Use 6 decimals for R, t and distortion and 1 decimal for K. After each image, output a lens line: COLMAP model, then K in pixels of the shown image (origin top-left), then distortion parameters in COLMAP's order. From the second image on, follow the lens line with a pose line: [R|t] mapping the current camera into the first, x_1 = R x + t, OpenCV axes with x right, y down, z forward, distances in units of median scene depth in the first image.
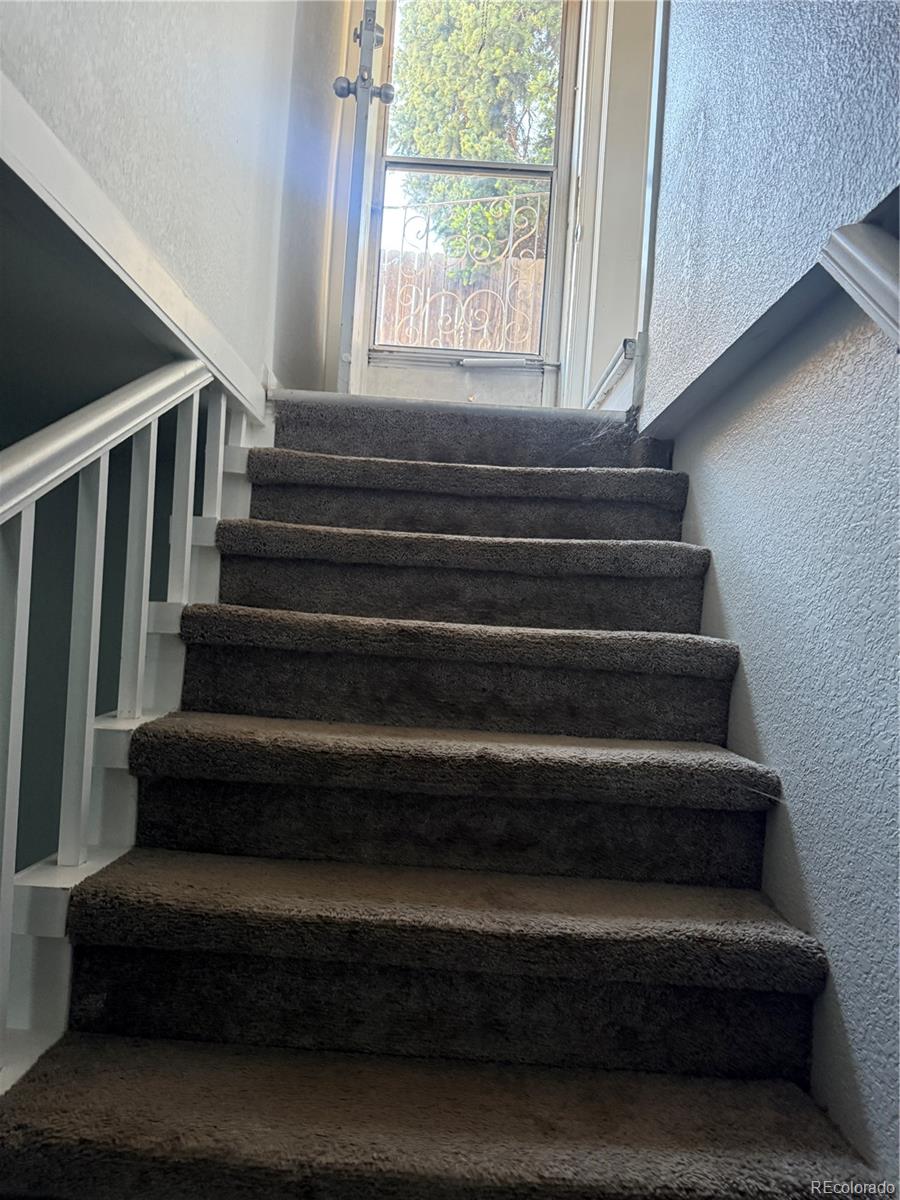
lens RADIAL K [[851.6, 0, 452.2], [0, 851.6, 602.1], [0, 0, 1]] dist [0.029248, -0.044572]
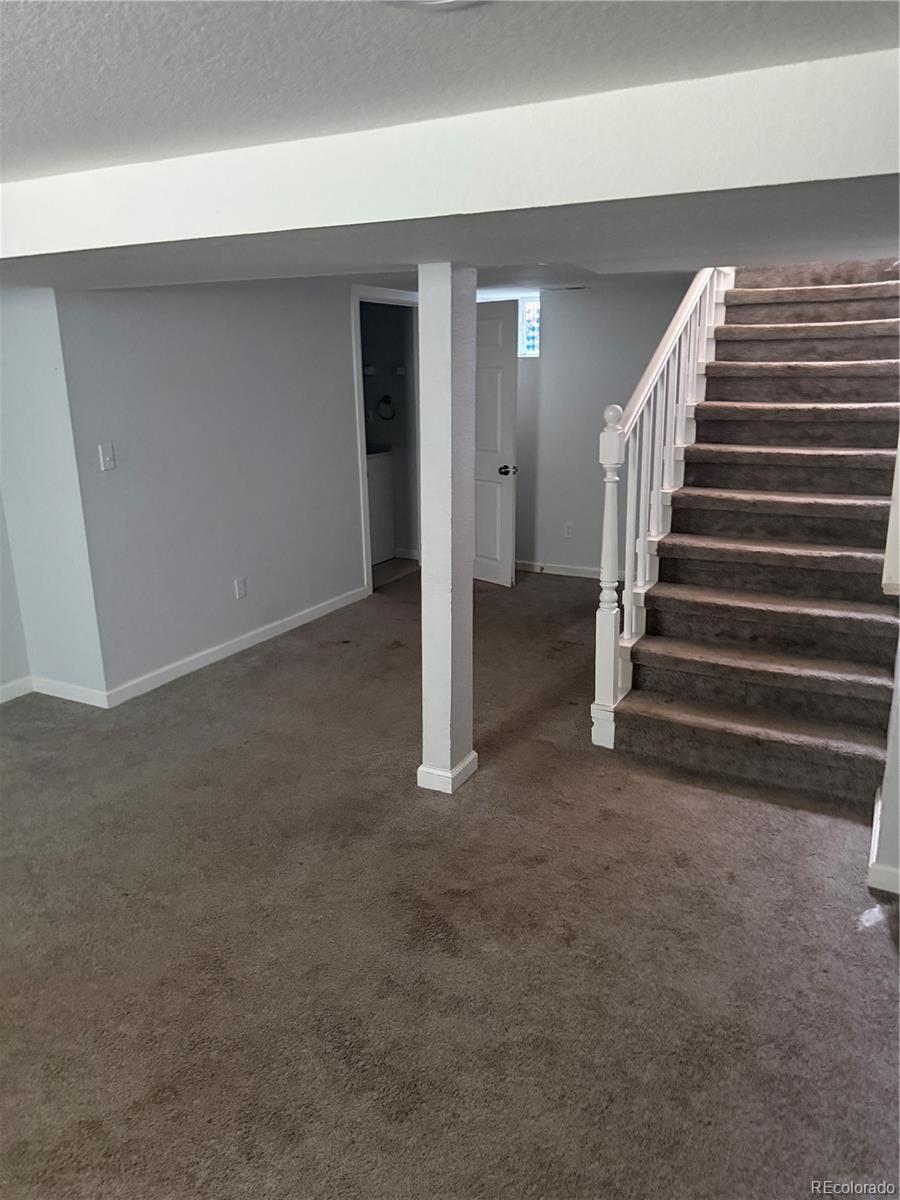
lens RADIAL K [[851.6, 0, 456.1], [0, 851.6, 593.6], [0, 0, 1]] dist [0.029248, -0.044572]
pose [[0.891196, 0.047381, -0.451137, 0.254470], [0.078767, 0.963258, 0.256767, -0.051213], [0.446727, -0.264365, 0.854720, -1.945894]]
